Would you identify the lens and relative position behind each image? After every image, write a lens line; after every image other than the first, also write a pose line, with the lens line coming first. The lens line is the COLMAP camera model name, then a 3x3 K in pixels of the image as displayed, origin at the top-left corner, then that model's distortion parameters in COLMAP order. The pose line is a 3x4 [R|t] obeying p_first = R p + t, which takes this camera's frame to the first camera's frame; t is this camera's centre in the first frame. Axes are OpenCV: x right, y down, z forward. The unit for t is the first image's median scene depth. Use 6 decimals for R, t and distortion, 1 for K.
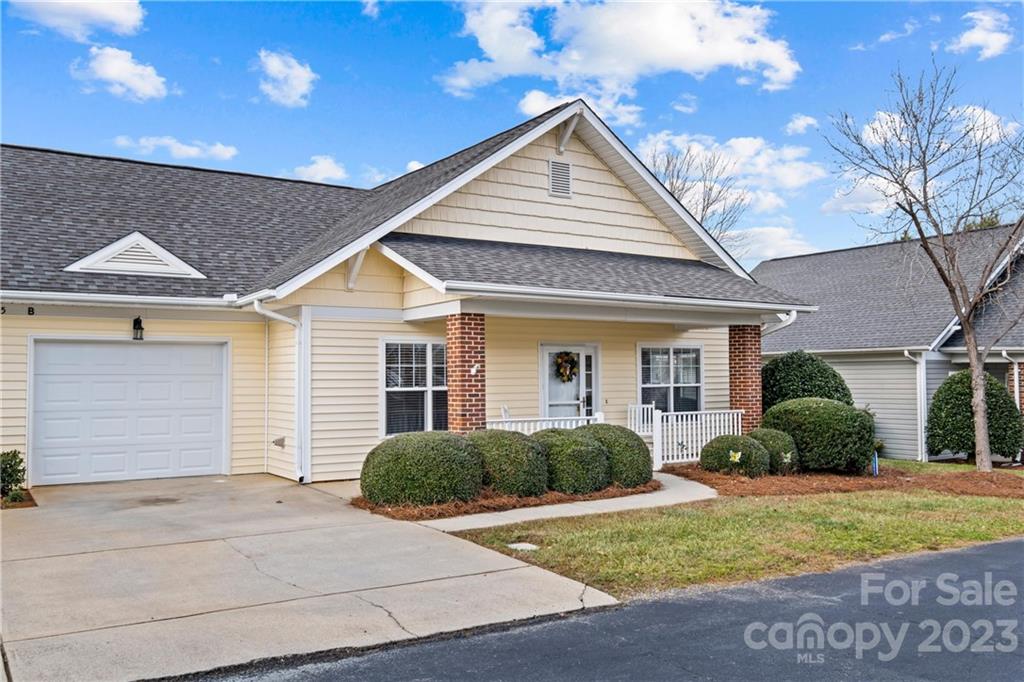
lens RADIAL K [[871.0, 0, 512.0], [0, 871.0, 341.0], [0, 0, 1]] dist [0.037365, 0.002844]
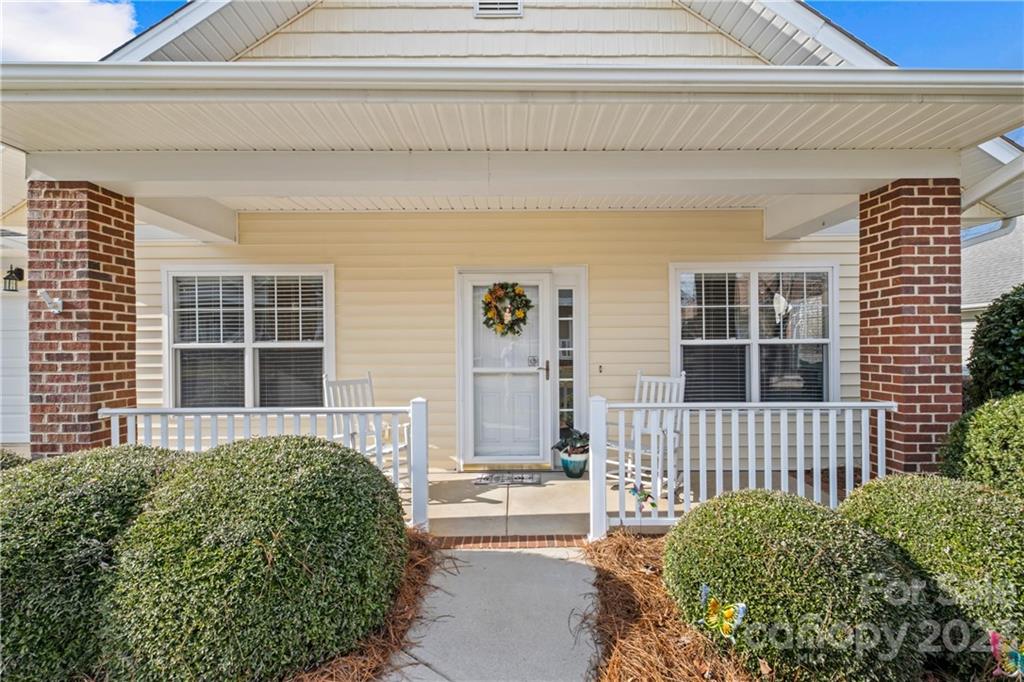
lens RADIAL K [[475.1, 0, 513.7], [0, 475.1, 344.2], [0, 0, 1]] dist [0.000632, 0.000082]
pose [[0.837694, 0.001047, -0.546139, 0.244555], [0.023981, 0.998963, 0.038699, 0.042006], [0.545613, -0.045515, 0.836800, 0.751464]]
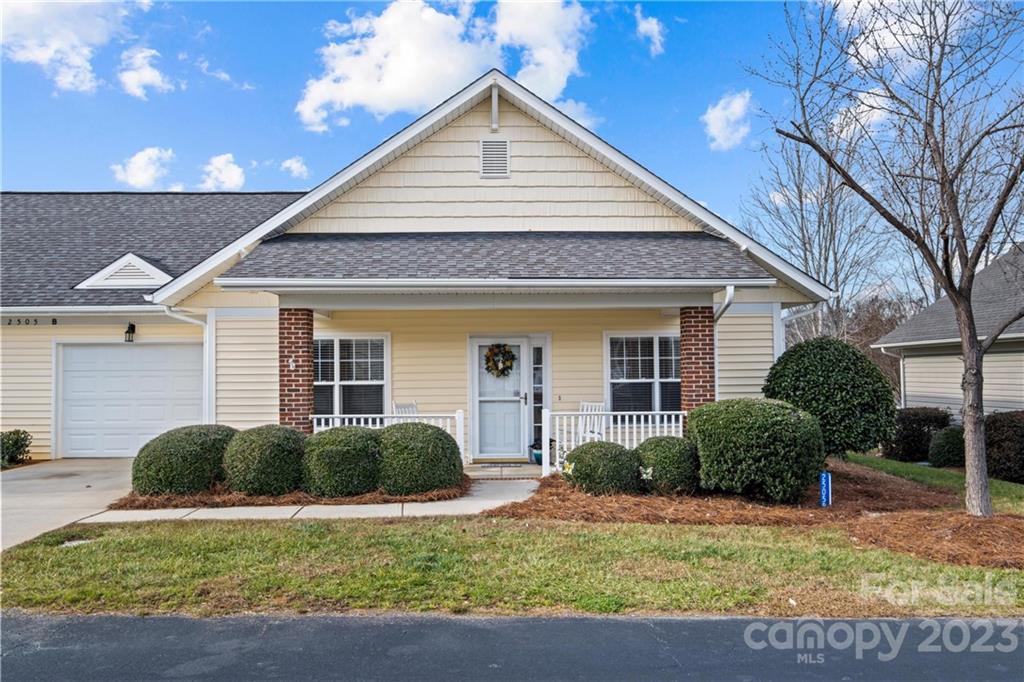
lens RADIAL K [[797.6, 0, 510.7], [0, 797.6, 345.7], [0, 0, 1]] dist [-0.011064, -0.001239]
pose [[0.846536, -0.017113, -0.532056, 0.535482], [0.024434, 0.999679, 0.006722, 0.008944], [0.531770, -0.018690, 0.846682, 0.292672]]
